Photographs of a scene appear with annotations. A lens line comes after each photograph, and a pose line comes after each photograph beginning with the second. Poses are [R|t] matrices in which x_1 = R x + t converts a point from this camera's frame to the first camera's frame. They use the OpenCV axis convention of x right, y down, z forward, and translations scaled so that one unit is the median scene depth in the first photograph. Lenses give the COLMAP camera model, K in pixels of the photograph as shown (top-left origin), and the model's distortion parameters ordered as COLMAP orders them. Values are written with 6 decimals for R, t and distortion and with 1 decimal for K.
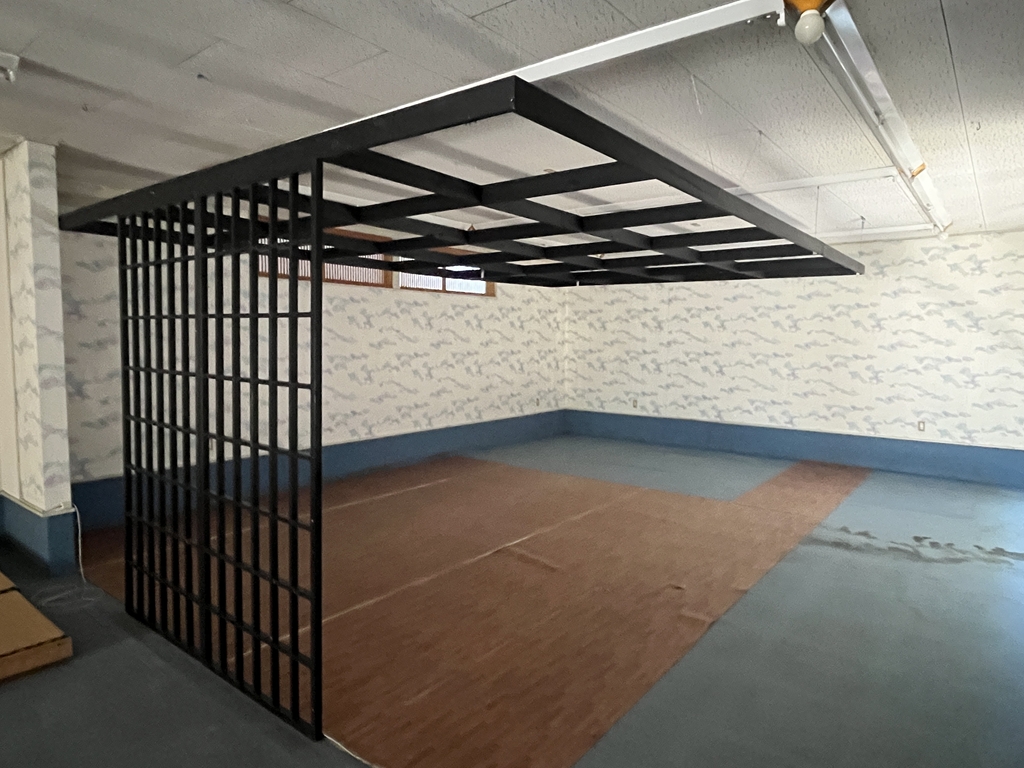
lens RADIAL K [[633.7, 0, 513.2], [0, 633.7, 381.1], [0, 0, 1]] dist [0.003984, -0.000078]
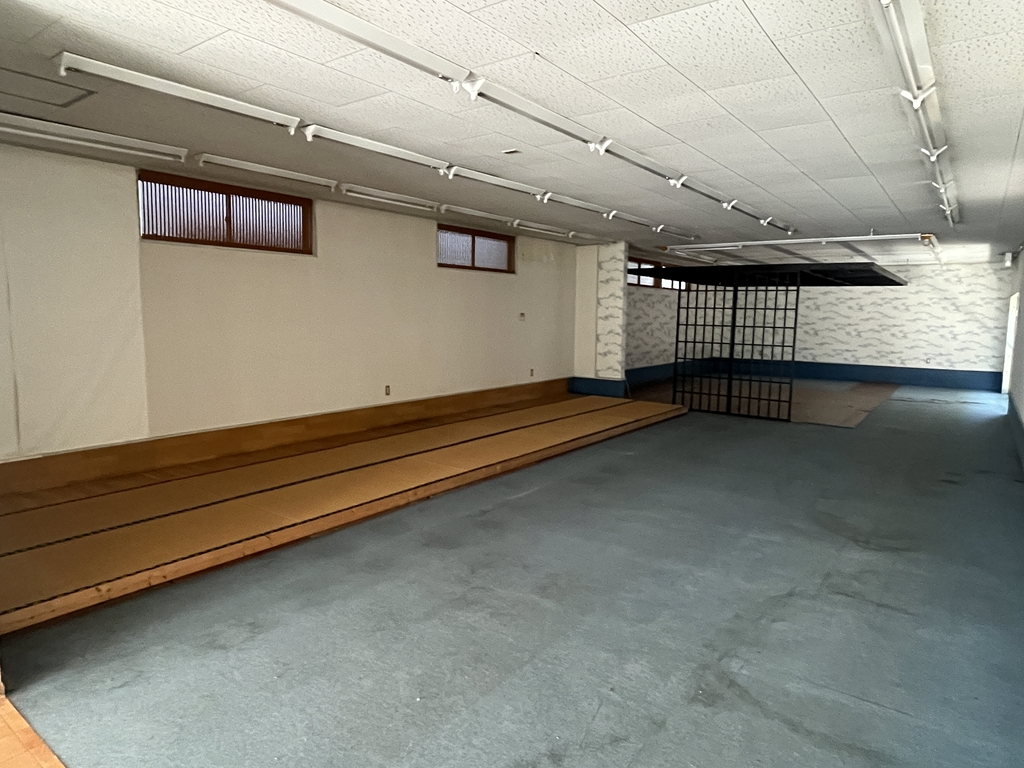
lens RADIAL K [[633.7, 0, 507.3], [0, 633.7, 378.9], [0, 0, 1]] dist [0.003984, -0.000078]
pose [[0.999568, 0.001853, 0.029317, -0.722264], [-0.002920, 0.999334, 0.036370, 0.060104], [-0.029230, -0.036440, 0.998908, -0.934076]]
